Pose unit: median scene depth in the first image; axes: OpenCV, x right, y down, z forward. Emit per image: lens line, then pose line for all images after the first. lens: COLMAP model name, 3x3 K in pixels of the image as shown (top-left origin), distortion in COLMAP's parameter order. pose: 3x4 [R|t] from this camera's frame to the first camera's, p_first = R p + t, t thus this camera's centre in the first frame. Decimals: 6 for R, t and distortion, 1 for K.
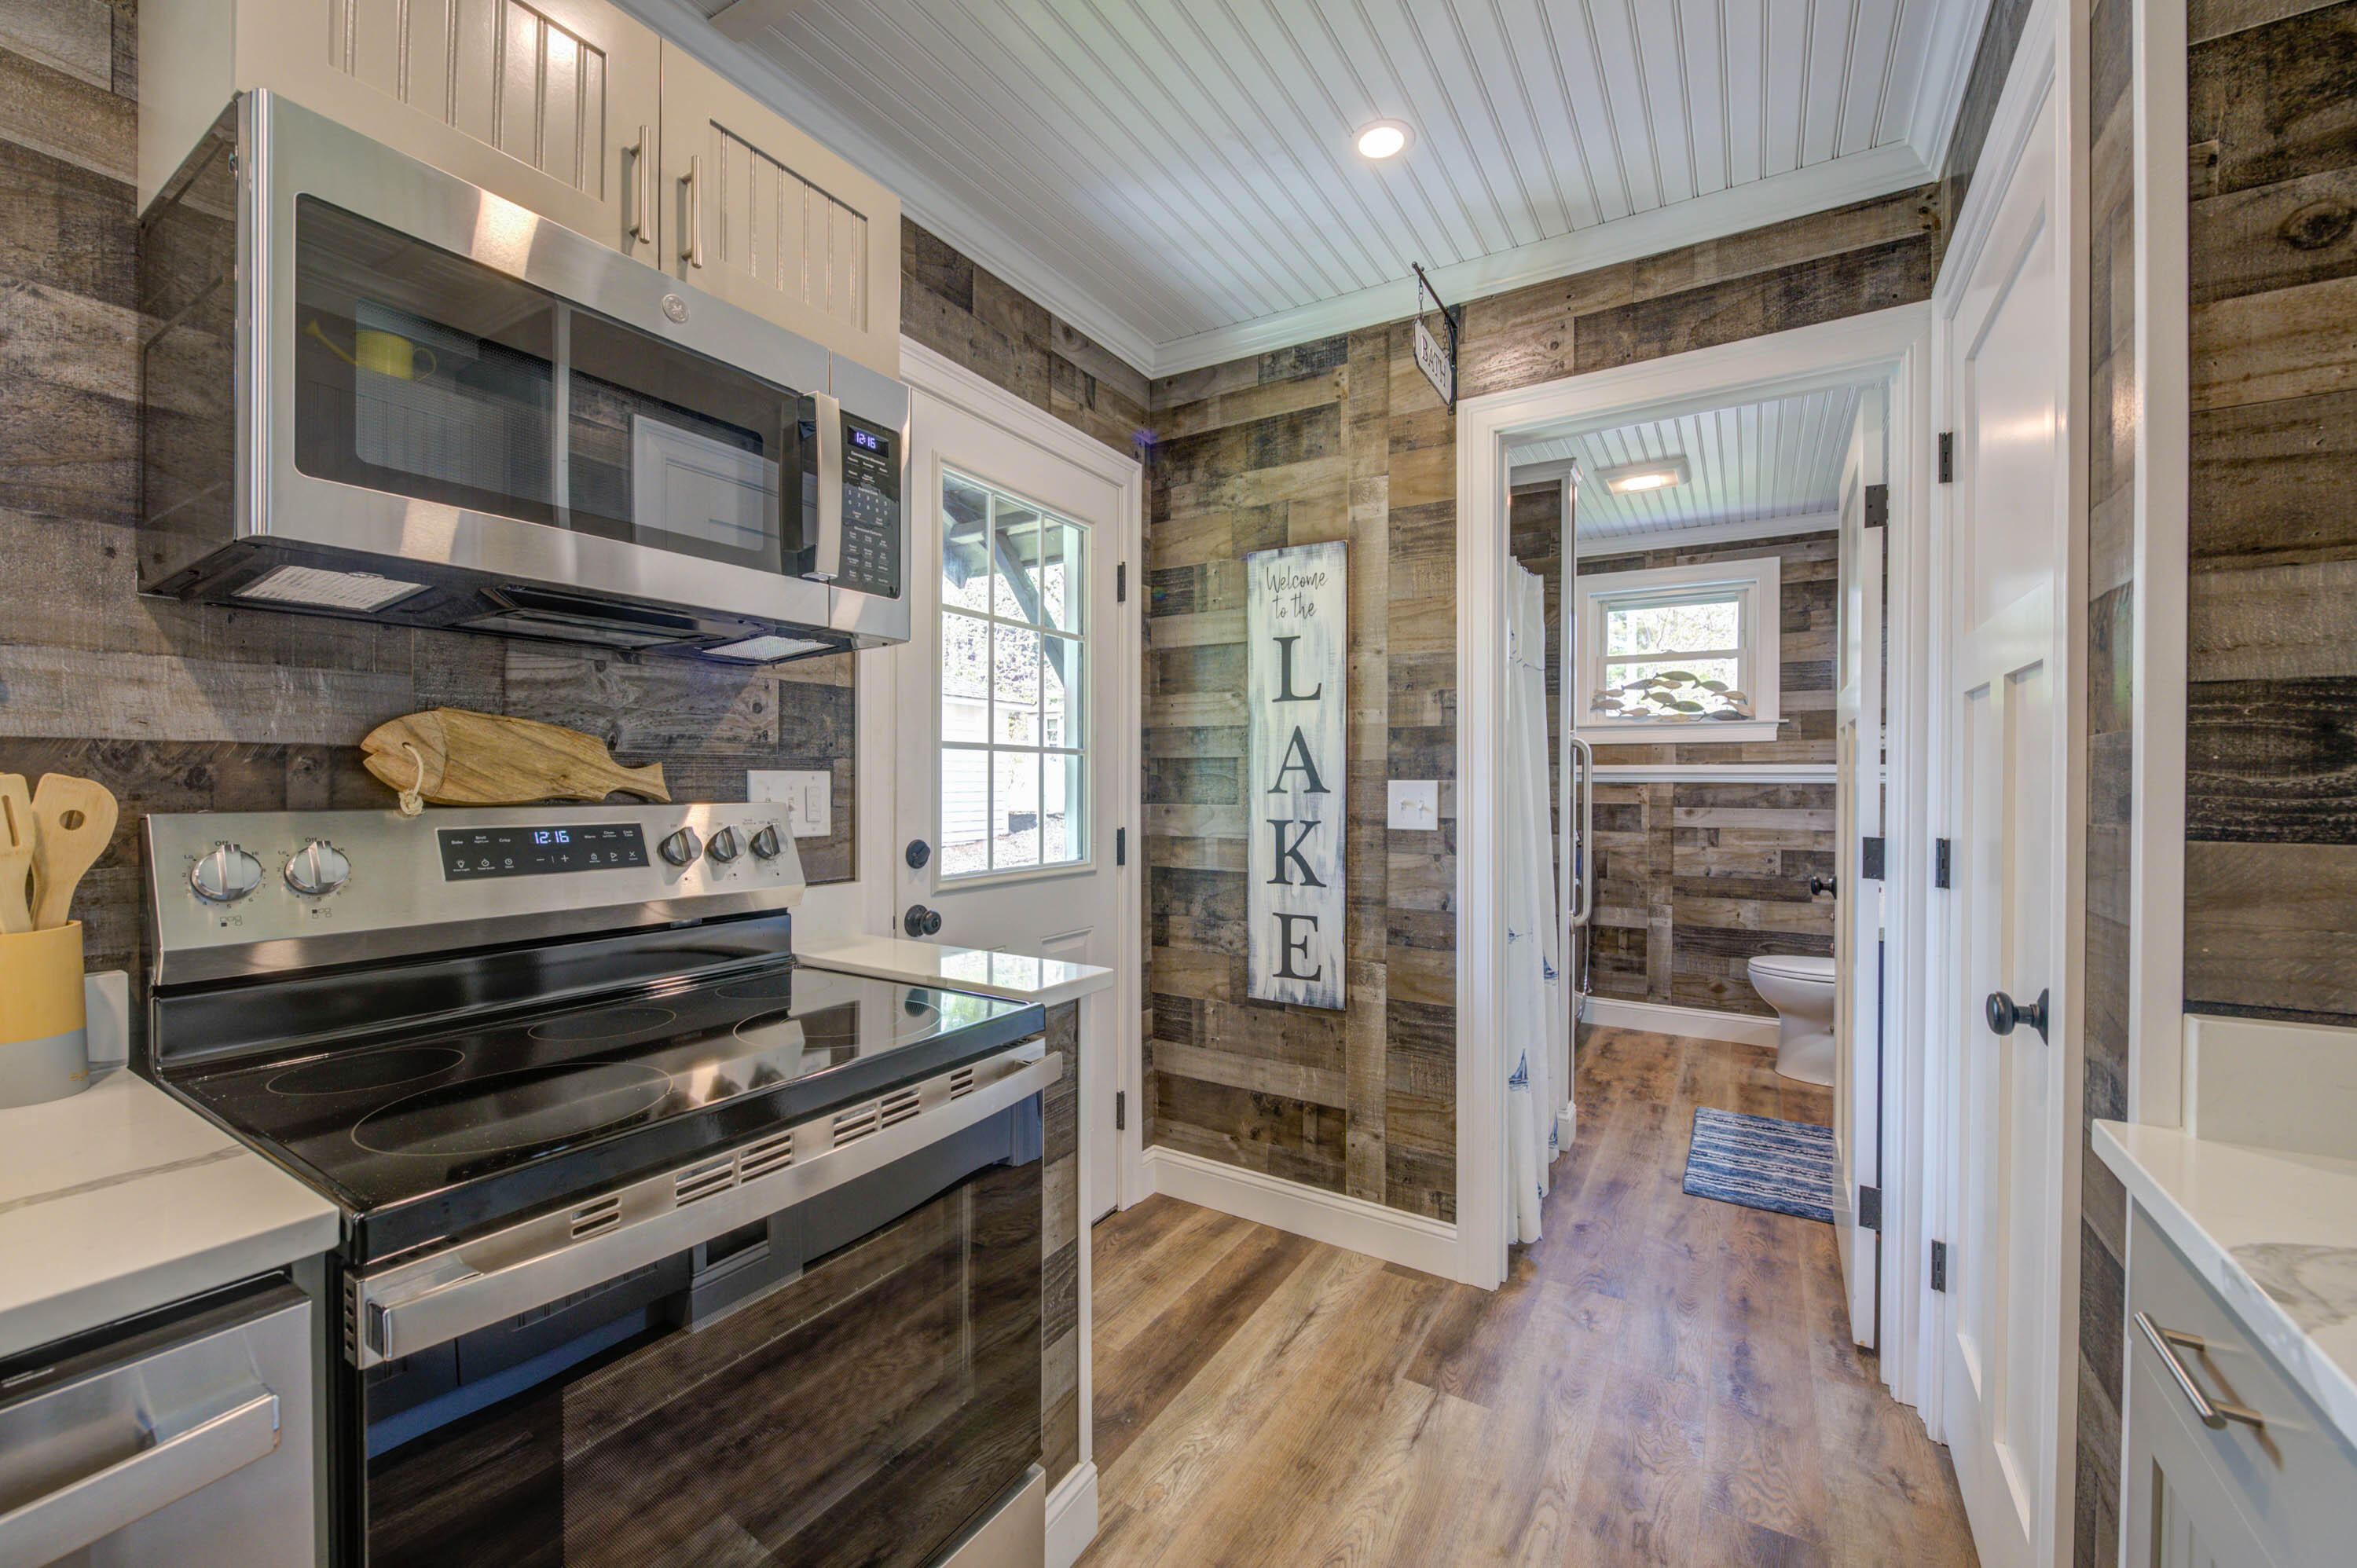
lens RADIAL K [[931.8, 0, 1178.9], [0, 931.8, 786.6], [0, 0, 1]] dist [0.002002, -0.003027]
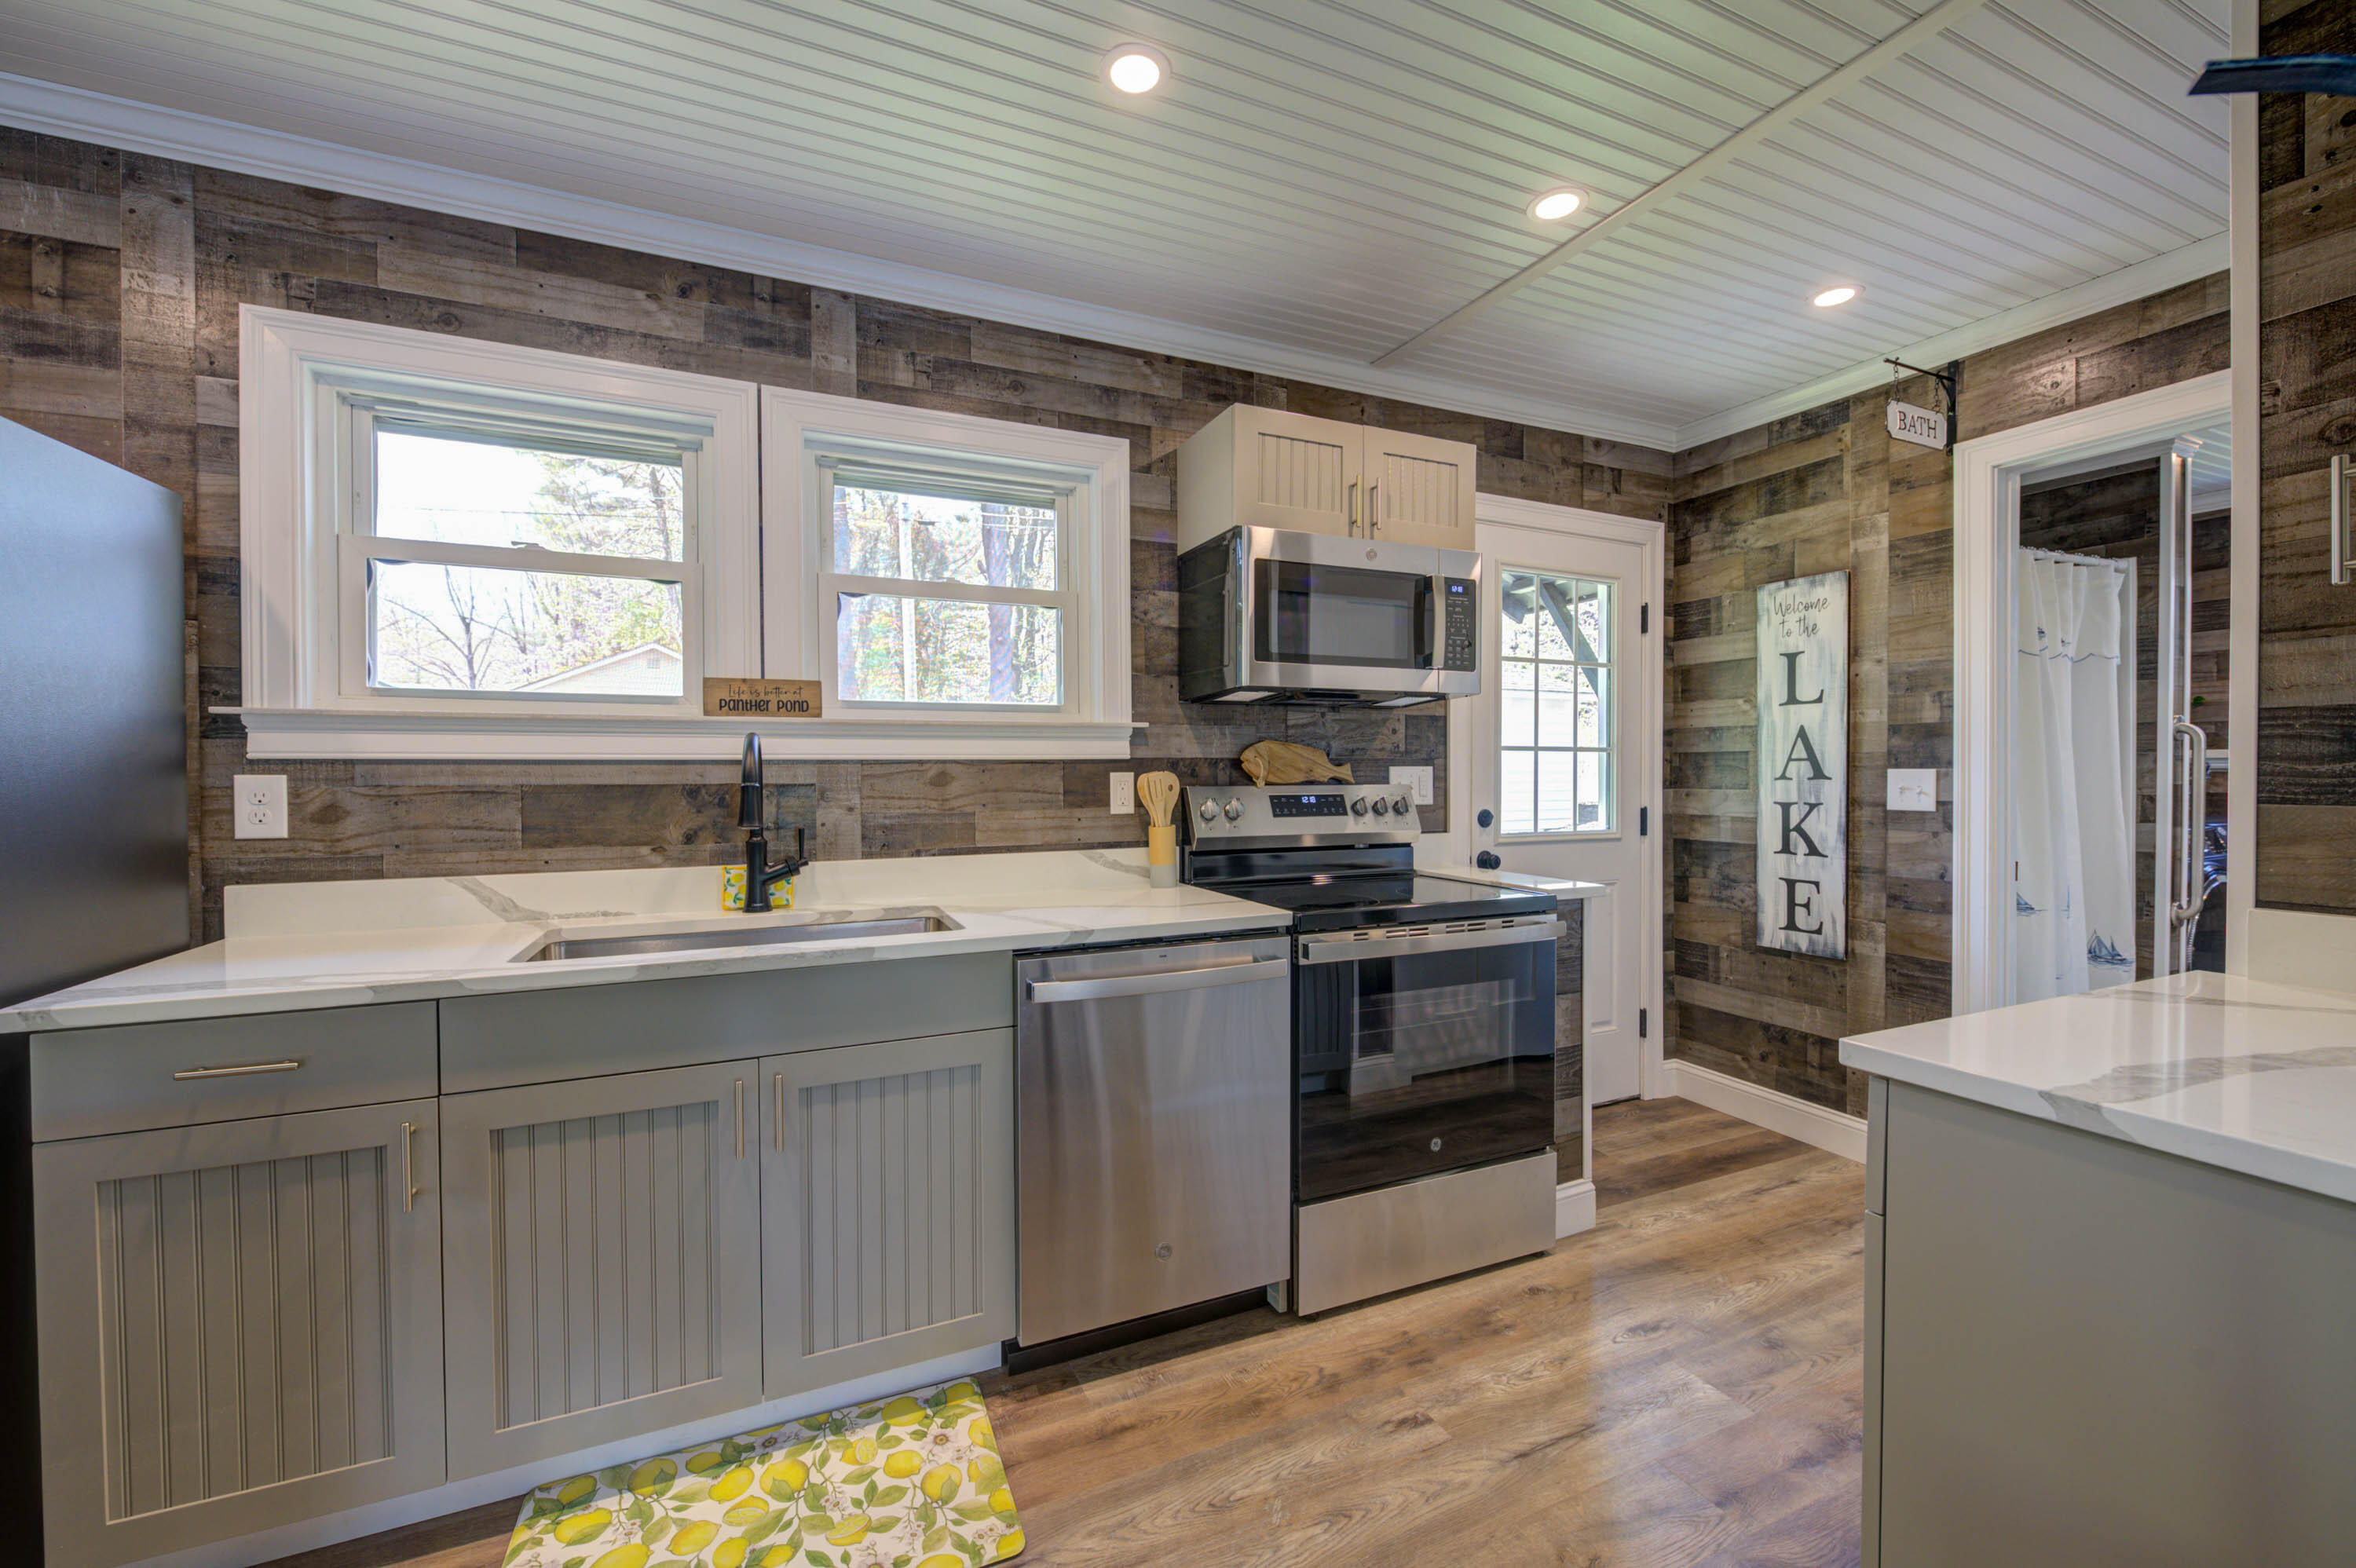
lens RADIAL K [[931.4, 0, 1174.2], [0, 931.4, 787.8], [0, 0, 1]] dist [0.002002, -0.003027]
pose [[0.826521, 0.003948, -0.562892, 0.135796], [0.002493, 0.999940, 0.010673, 0.002195], [0.562900, -0.010225, 0.826462, -0.474231]]
